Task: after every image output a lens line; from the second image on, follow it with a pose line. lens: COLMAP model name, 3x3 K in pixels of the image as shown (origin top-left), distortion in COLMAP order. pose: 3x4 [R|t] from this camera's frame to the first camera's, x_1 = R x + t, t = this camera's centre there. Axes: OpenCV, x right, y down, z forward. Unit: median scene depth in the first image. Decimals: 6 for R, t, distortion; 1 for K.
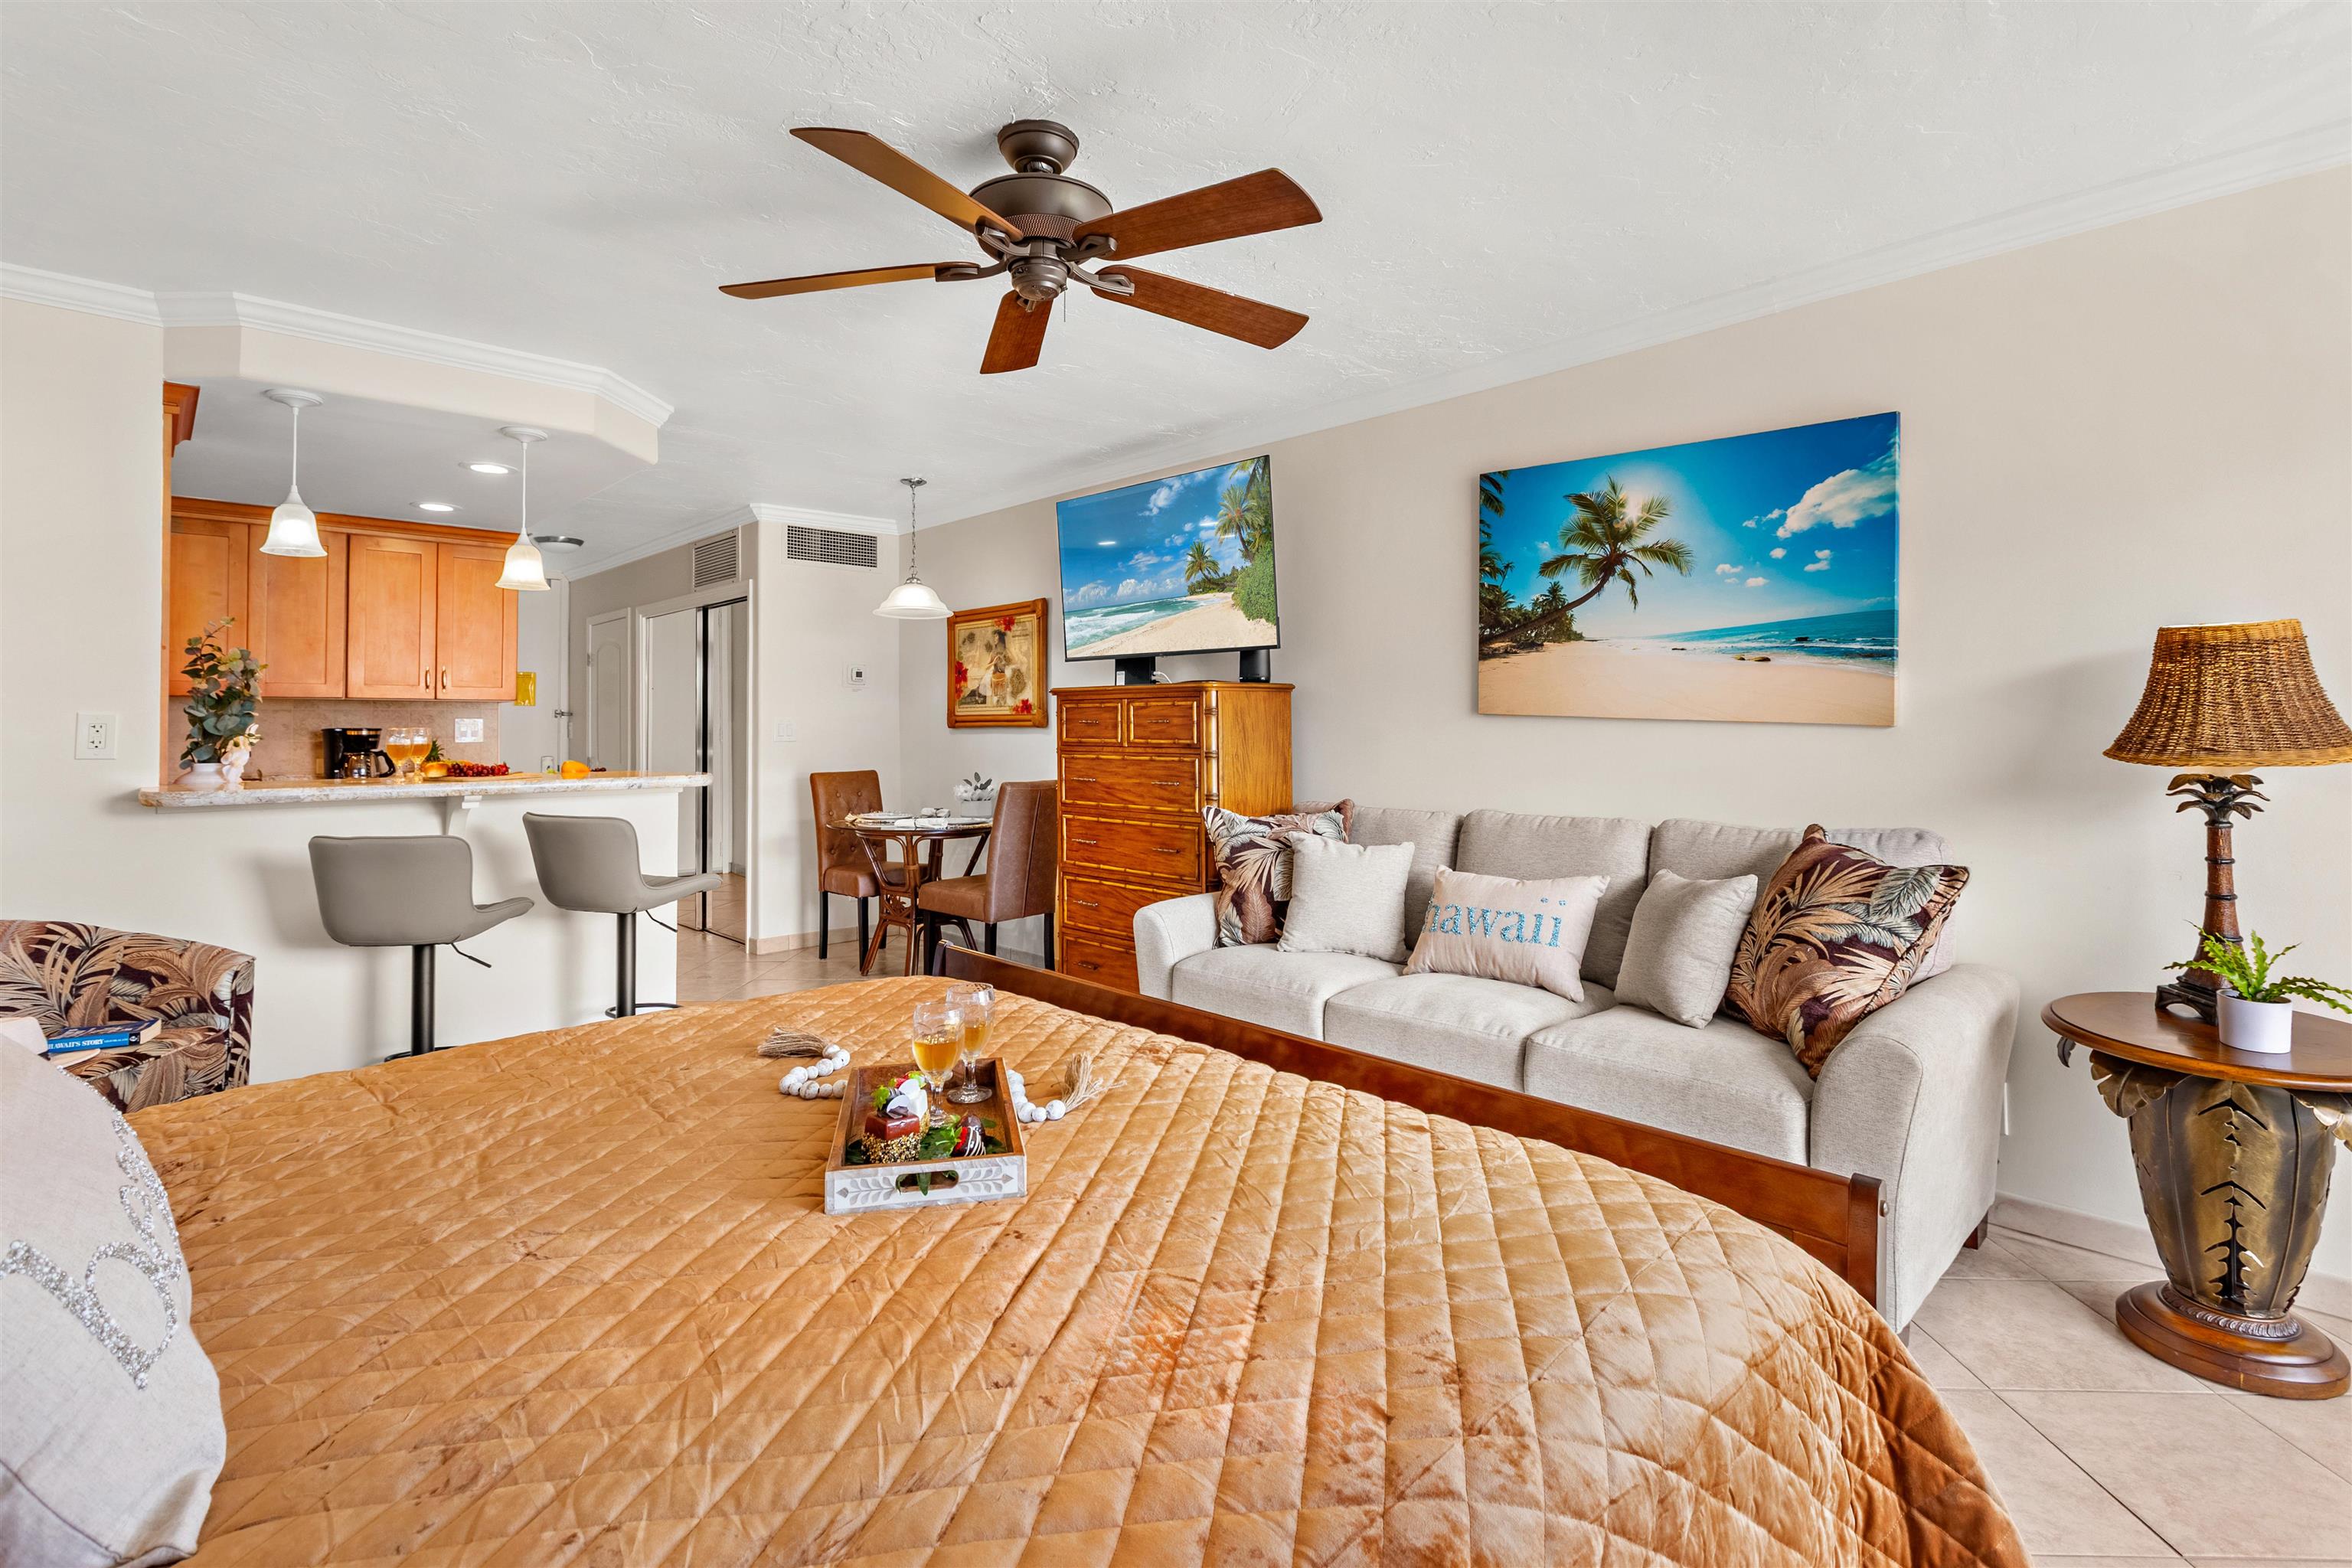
lens RADIAL K [[1083.4, 0, 1185.3], [0, 1083.4, 711.7], [0, 0, 1]] dist [0.004664, 0.000508]
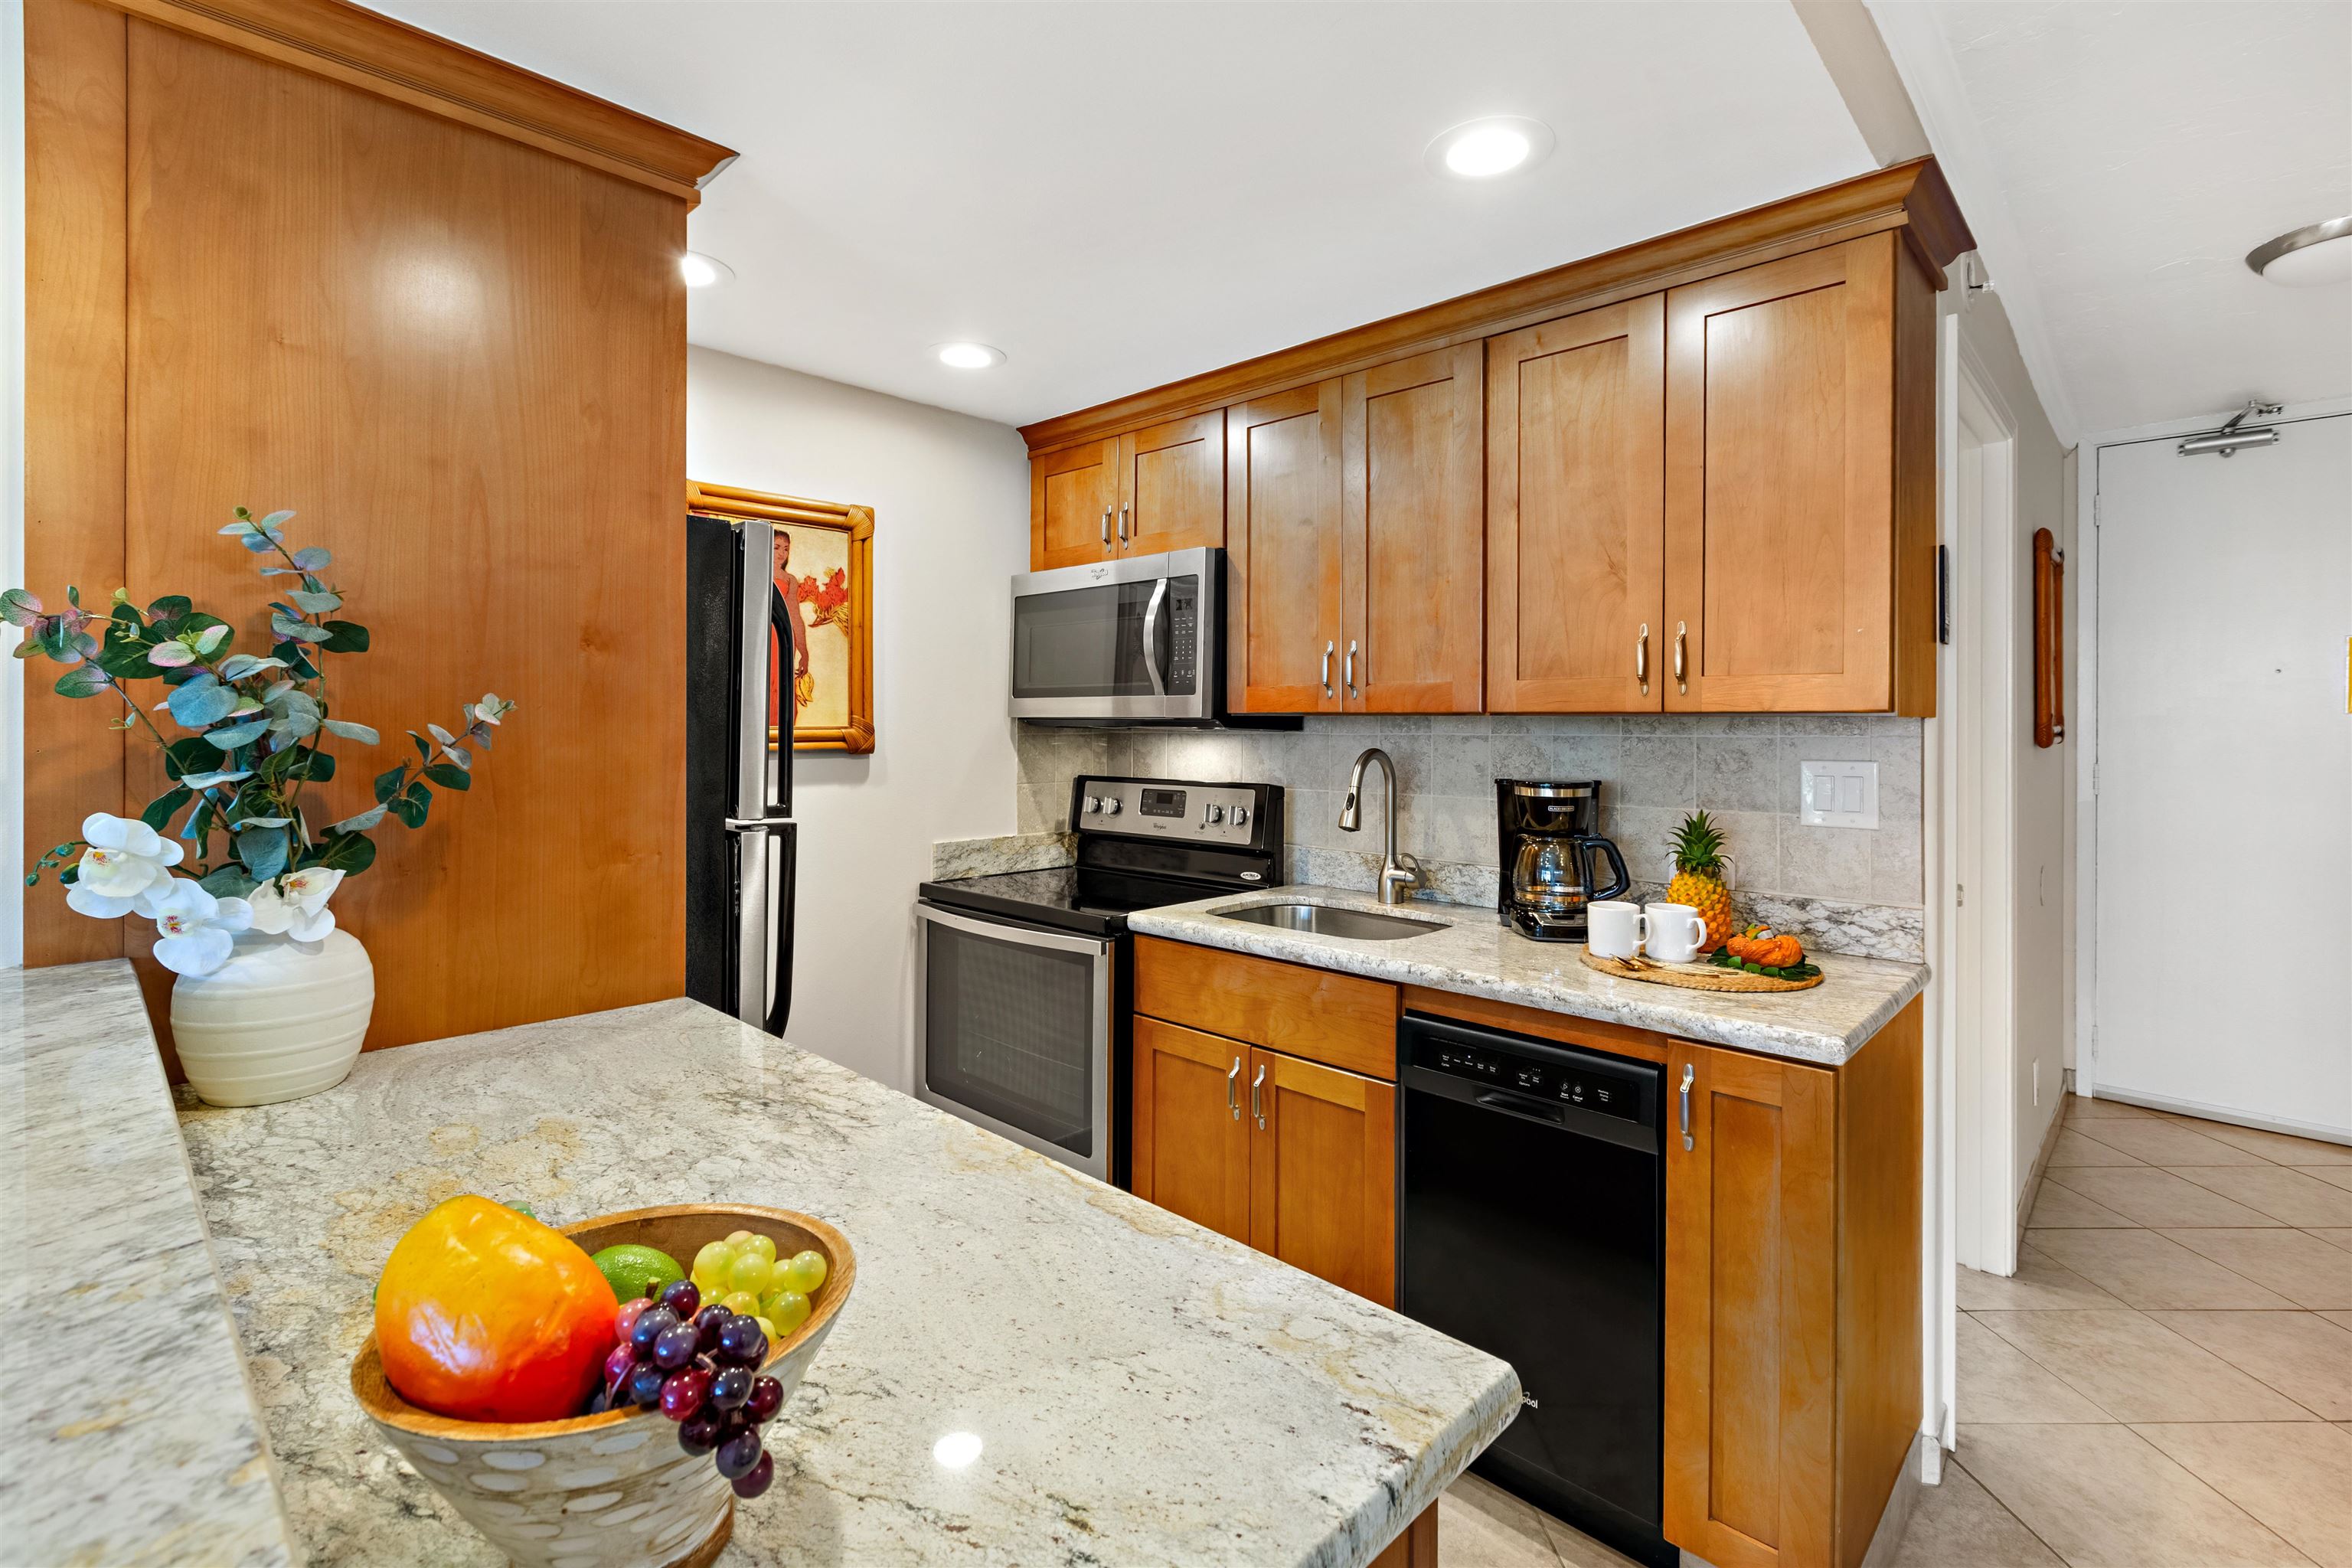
lens RADIAL K [[1083.4, 0, 1150.7], [0, 1083.4, 719.2], [0, 0, 1]] dist [0.004664, 0.000508]
pose [[0.046071, -0.002033, -0.998936, -0.306759], [0.007174, 0.999973, -0.001704, -0.009030], [0.998912, -0.007087, 0.046084, 0.759842]]
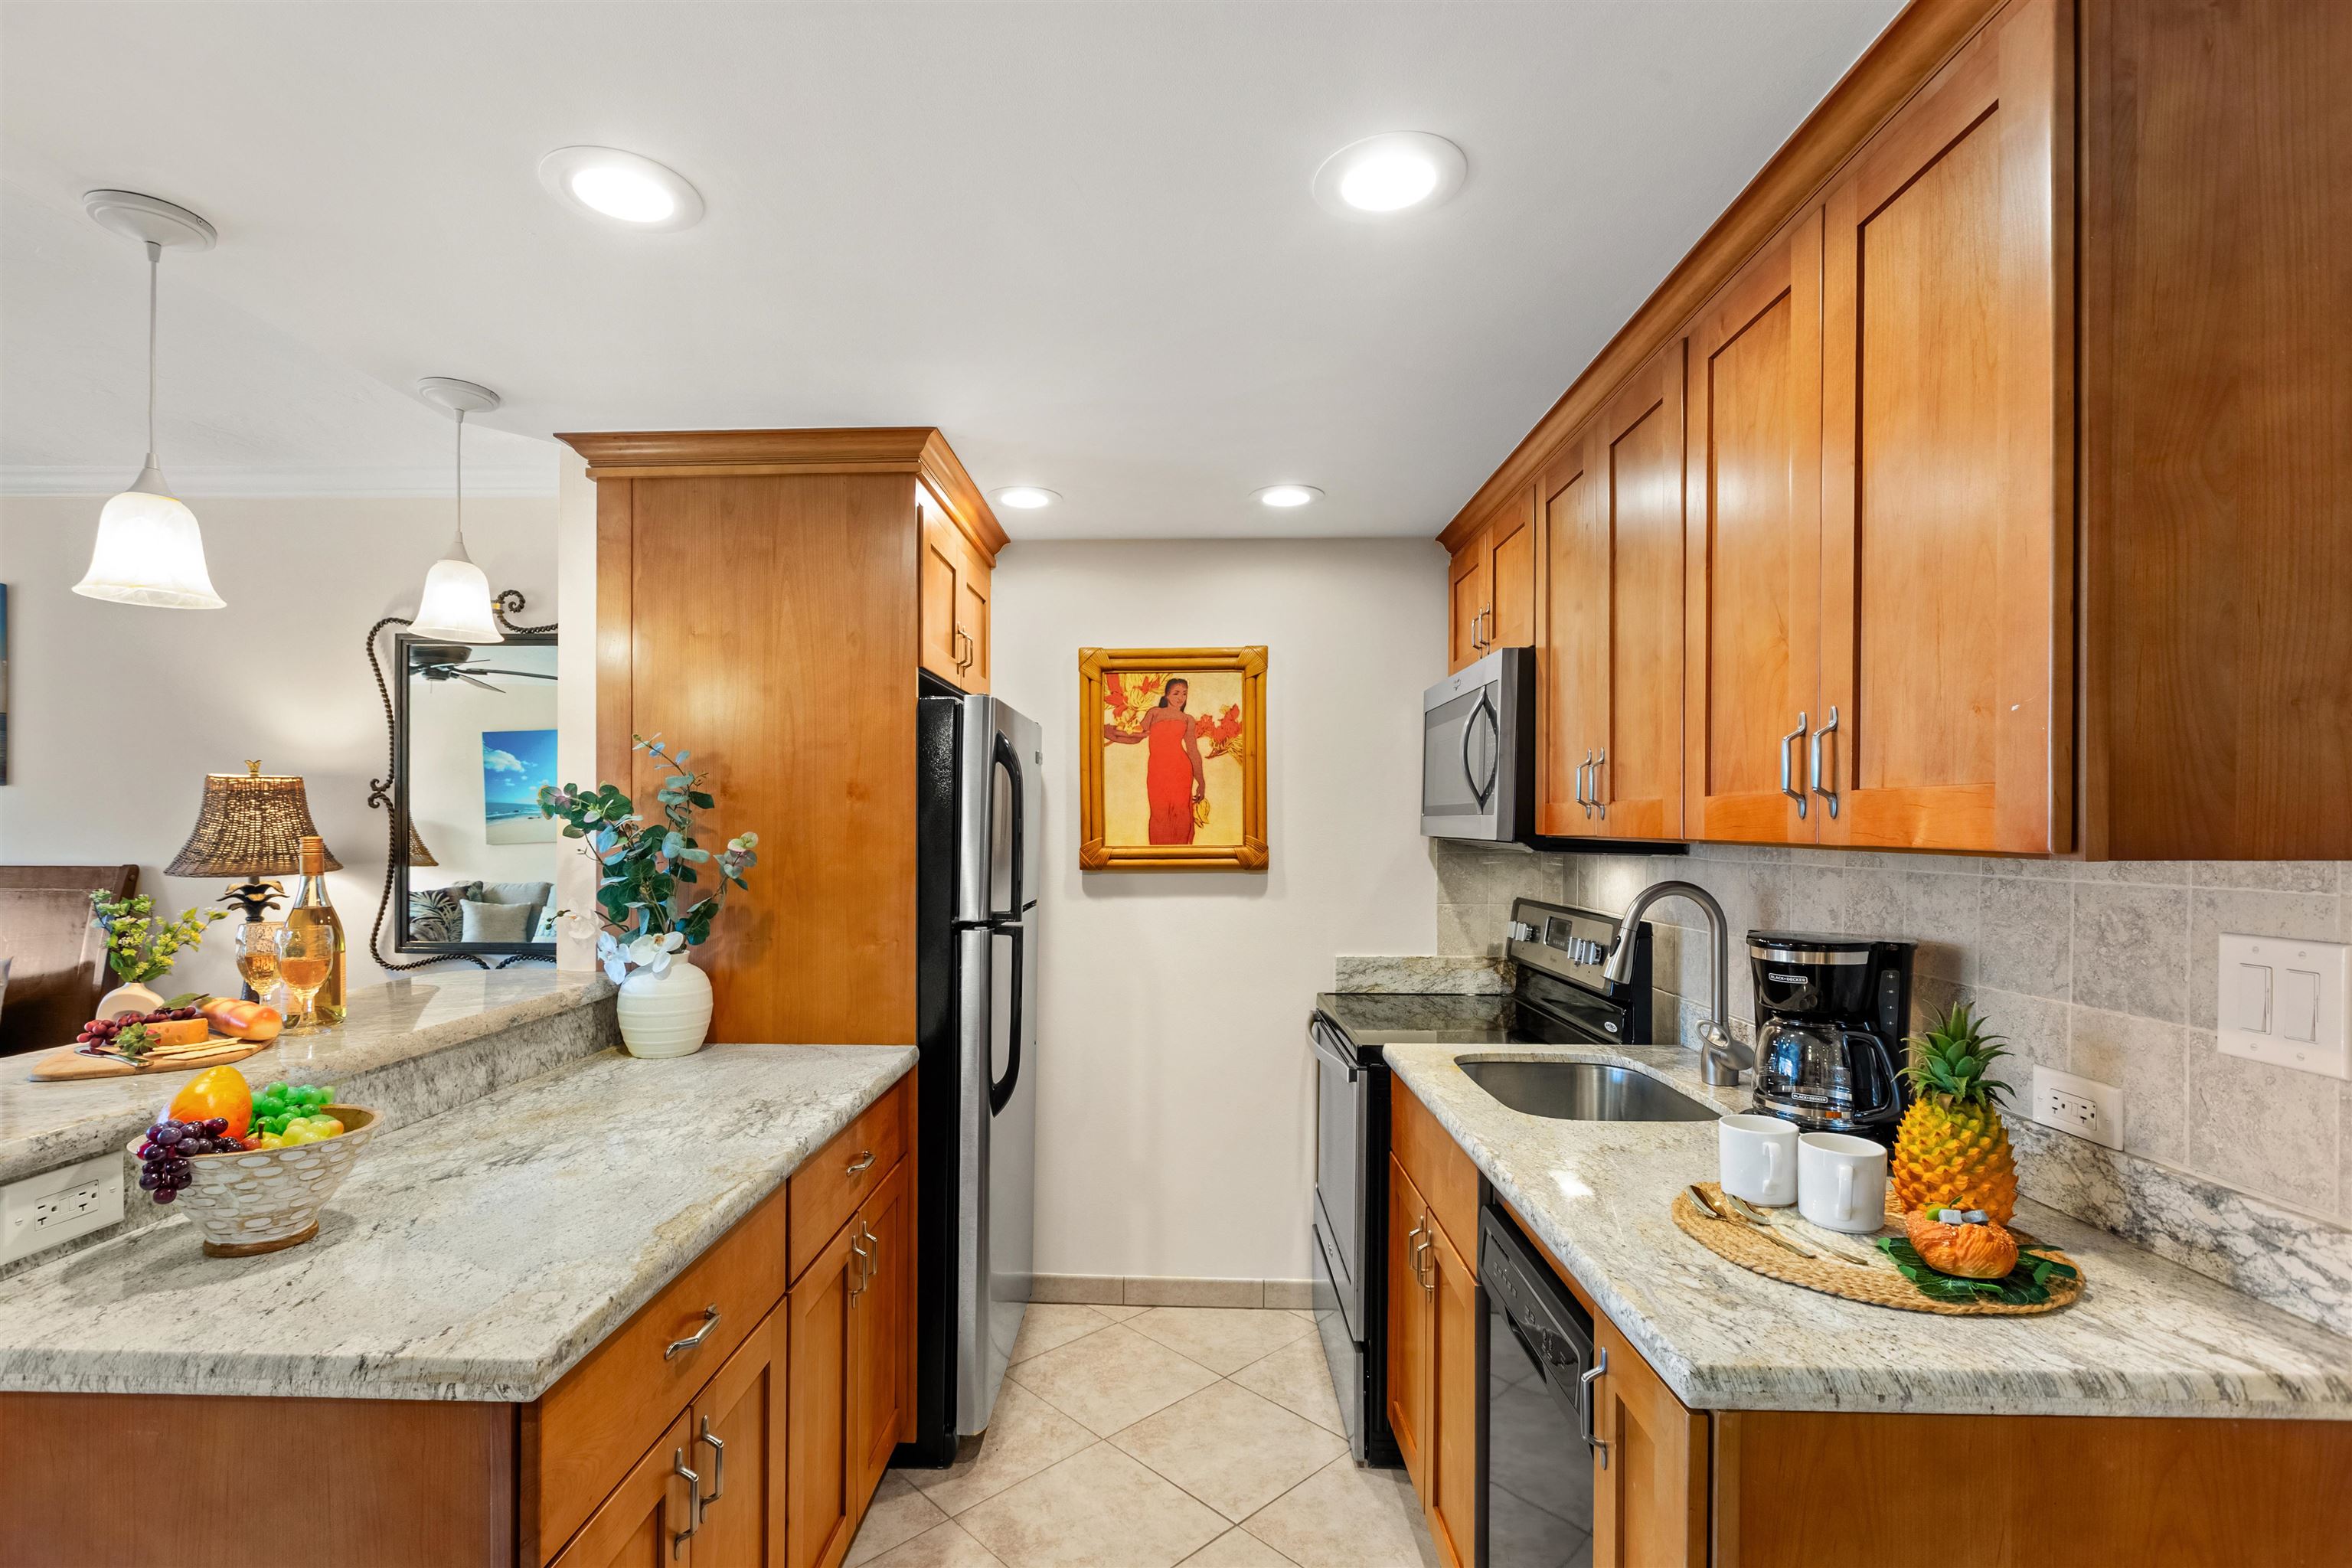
lens RADIAL K [[1083.4, 0, 1156.0], [0, 1083.4, 829.9], [0, 0, 1]] dist [0.004664, 0.000508]
pose [[-0.711798, 0.006888, -0.702350, -0.387446], [0.010605, 0.999943, -0.000940, -0.015281], [0.702304, -0.008117, -0.711831, 1.011943]]
